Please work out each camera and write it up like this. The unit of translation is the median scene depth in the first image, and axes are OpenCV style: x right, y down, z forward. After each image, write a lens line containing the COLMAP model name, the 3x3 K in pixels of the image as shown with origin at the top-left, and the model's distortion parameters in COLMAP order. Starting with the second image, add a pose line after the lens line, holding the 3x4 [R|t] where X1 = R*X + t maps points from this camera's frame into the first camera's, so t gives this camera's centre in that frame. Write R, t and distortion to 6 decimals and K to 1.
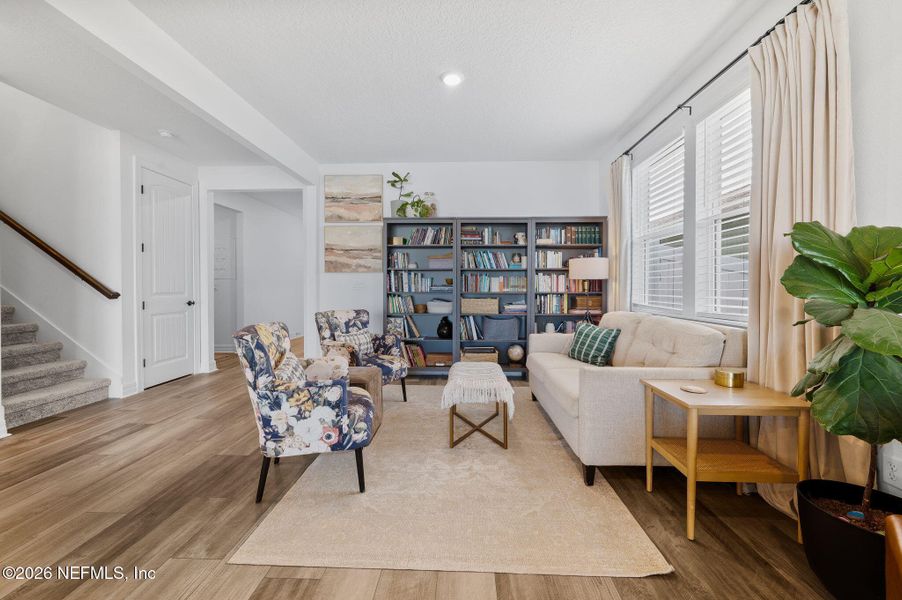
lens RADIAL K [[366.2, 0, 451.6], [0, 366.2, 291.0], [0, 0, 1]] dist [0.001452, 0.000183]
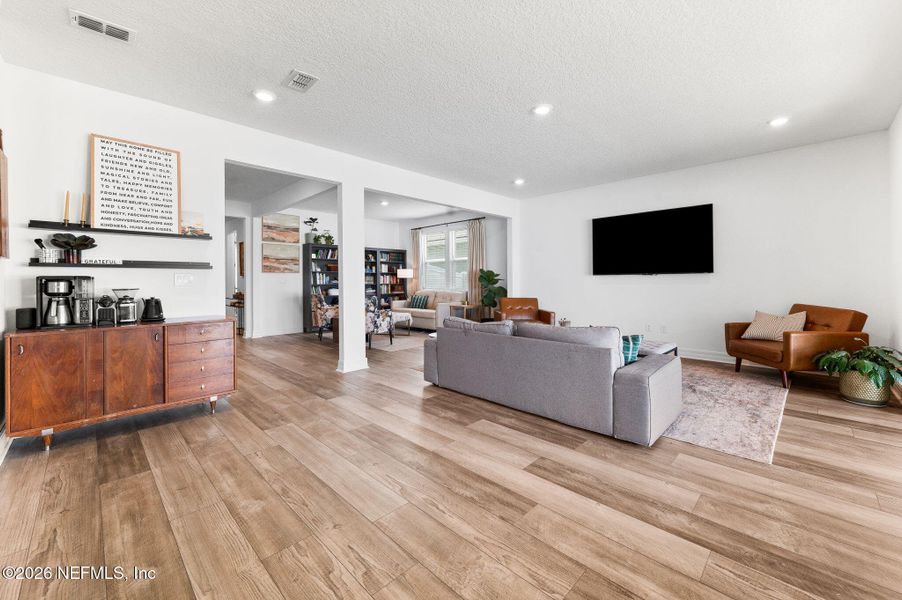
lens RADIAL K [[366.2, 0, 451.6], [0, 366.2, 291.0], [0, 0, 1]] dist [0.001452, 0.000183]
pose [[0.666338, -0.022274, 0.745317, -1.054030], [0.012888, 0.999748, 0.018355, 0.011070], [-0.745538, -0.002625, 0.666458, -0.712668]]
